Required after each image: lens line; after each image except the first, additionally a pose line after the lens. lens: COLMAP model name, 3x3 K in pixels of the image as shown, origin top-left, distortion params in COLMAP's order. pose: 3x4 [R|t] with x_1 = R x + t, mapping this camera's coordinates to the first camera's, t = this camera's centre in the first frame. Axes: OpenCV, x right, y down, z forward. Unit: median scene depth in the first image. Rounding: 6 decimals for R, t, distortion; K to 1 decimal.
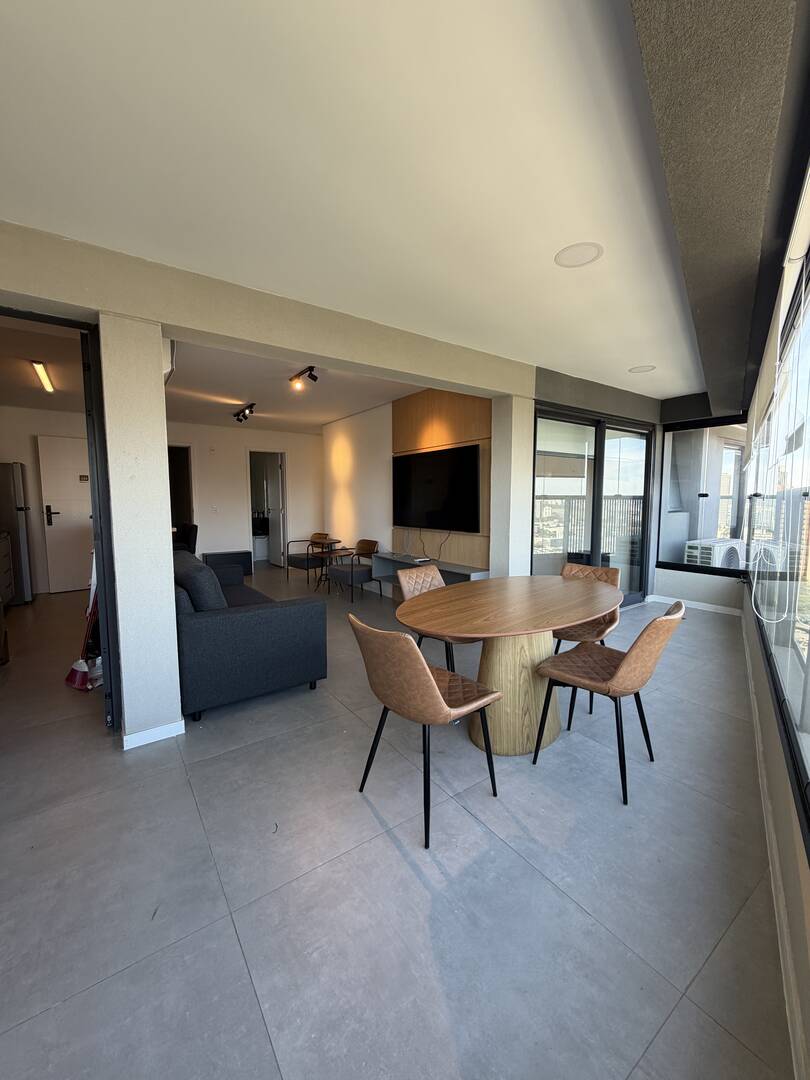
lens RADIAL K [[431.4, 0, 404.7], [0, 431.4, 538.2], [0, 0, 1]] dist [0.001694, -0.000277]
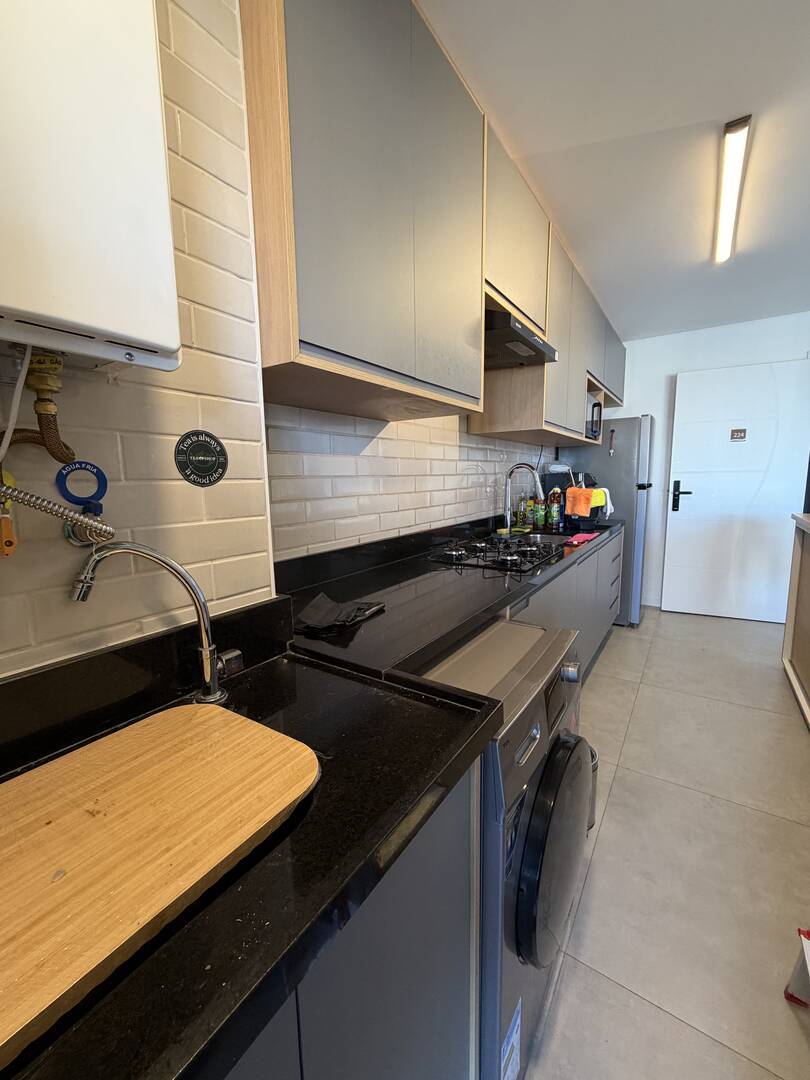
lens RADIAL K [[431.4, 0, 406.3], [0, 431.4, 539.5], [0, 0, 1]] dist [0.001694, -0.000277]
pose [[0.358320, 0.131609, -0.924276, -0.290434], [-0.069874, 0.991018, 0.114025, -0.027288], [0.930981, 0.023725, 0.364297, 0.310566]]
